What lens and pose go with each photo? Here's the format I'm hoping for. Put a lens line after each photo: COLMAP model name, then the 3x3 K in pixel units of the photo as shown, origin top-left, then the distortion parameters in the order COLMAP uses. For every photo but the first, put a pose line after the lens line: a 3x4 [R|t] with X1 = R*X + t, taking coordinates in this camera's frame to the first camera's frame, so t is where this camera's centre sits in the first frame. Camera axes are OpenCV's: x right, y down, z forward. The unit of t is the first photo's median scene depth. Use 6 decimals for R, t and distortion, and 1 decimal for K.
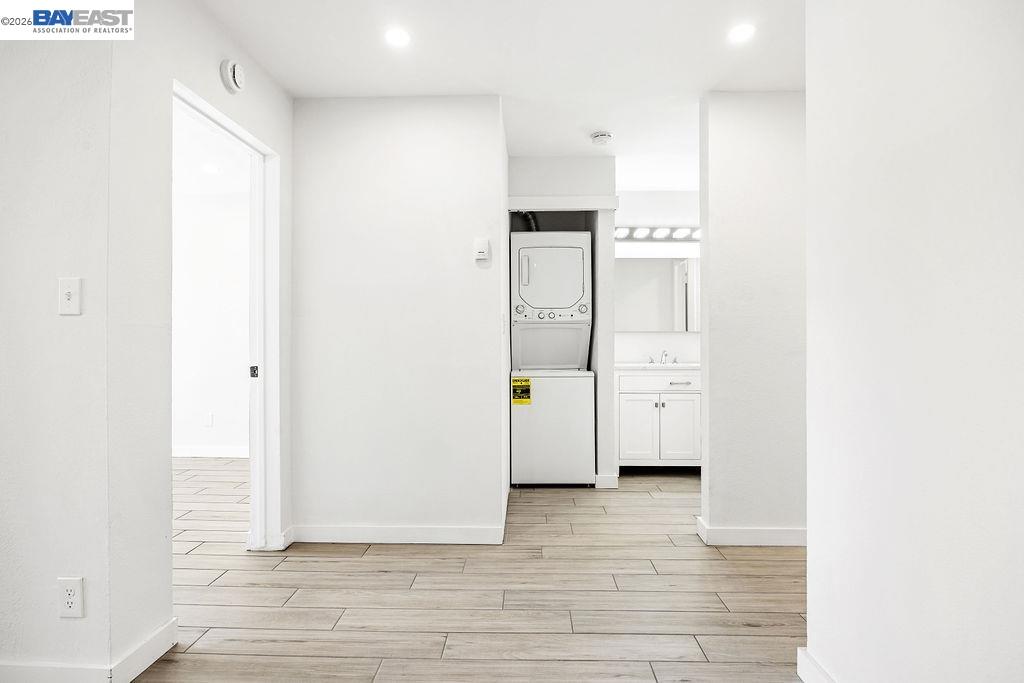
lens RADIAL K [[493.9, 0, 512.0], [0, 493.9, 341.5], [0, 0, 1]] dist [-0.001223, -0.000083]
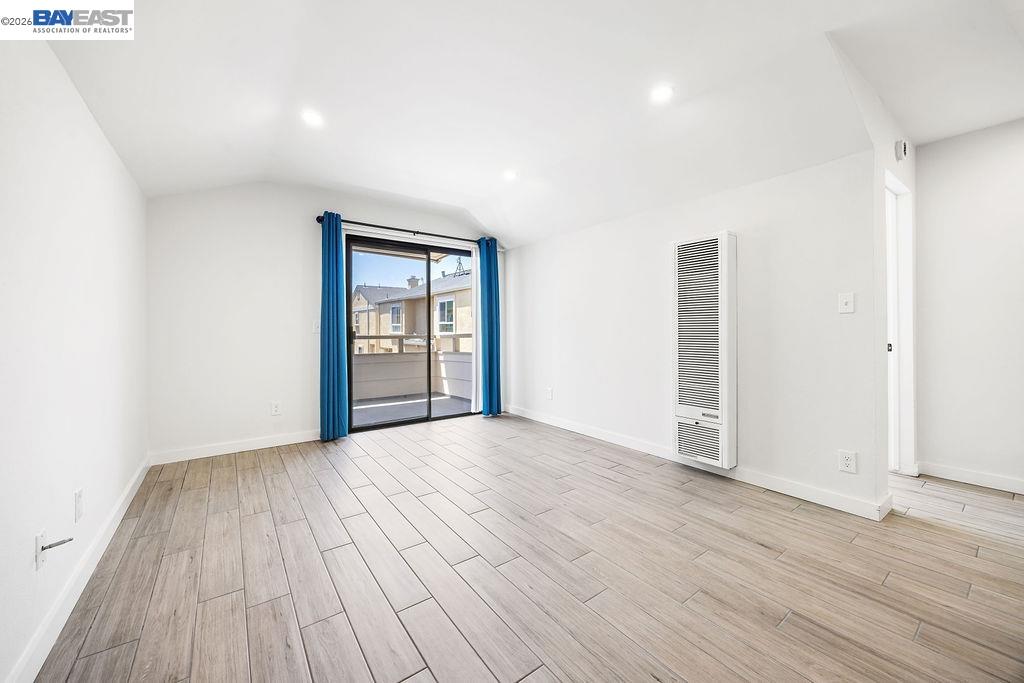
lens RADIAL K [[390.9, 0, 518.5], [0, 390.9, 327.6], [0, 0, 1]] dist [0.000172, 0.000002]
pose [[0.624033, -0.004782, -0.781384, -0.284234], [0.009772, 0.999951, 0.001684, -0.006772], [0.781337, -0.008687, 0.624049, -0.520174]]
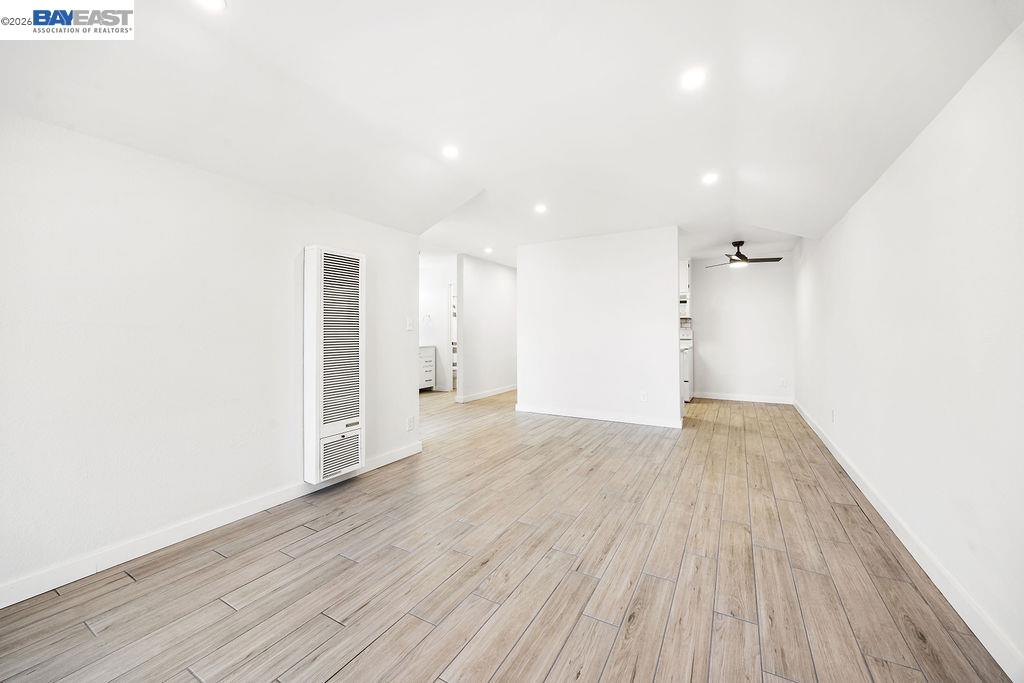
lens RADIAL K [[391.0, 0, 506.0], [0, 391.0, 324.0], [0, 0, 1]] dist [-0.001434, -0.000062]
pose [[0.483110, 0.019467, 0.875343, -1.524697], [-0.000377, 0.999757, -0.022026, -0.022806], [-0.875560, 0.010311, 0.483000, -0.386543]]
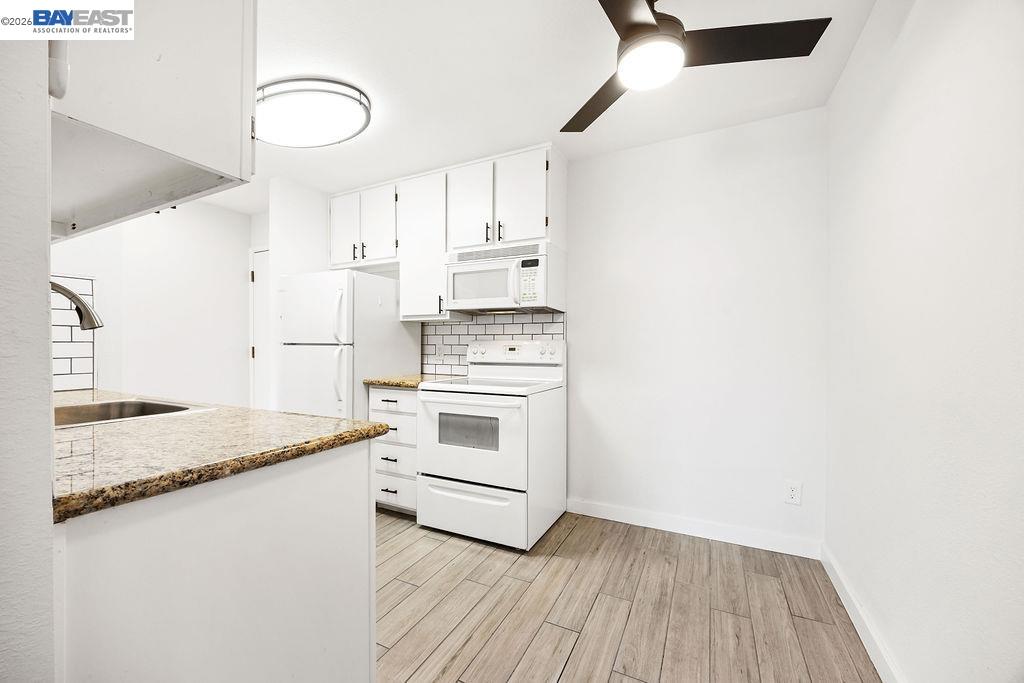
lens RADIAL K [[391.7, 0, 516.8], [0, 391.7, 347.7], [0, 0, 1]] dist [0.000018, -0.000040]
pose [[0.415799, 0.001895, 0.909455, 0.285113], [-0.002555, 0.999996, -0.000915, -0.021070], [-0.909453, -0.001943, 0.415802, -0.518334]]
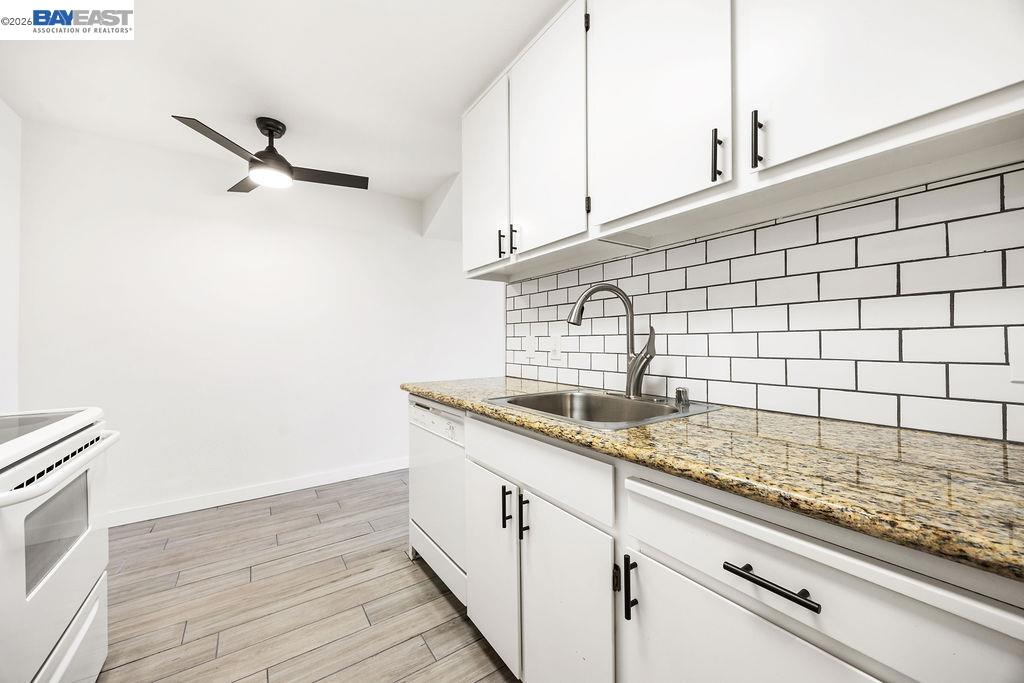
lens RADIAL K [[384.9, 0, 510.6], [0, 384.9, 338.9], [0, 0, 1]] dist [-0.000811, -0.000087]
pose [[-0.811916, 0.003697, -0.583762, 0.856781], [0.008954, 0.999941, -0.006121, -0.021545], [0.583705, -0.010197, -0.811901, 0.484026]]
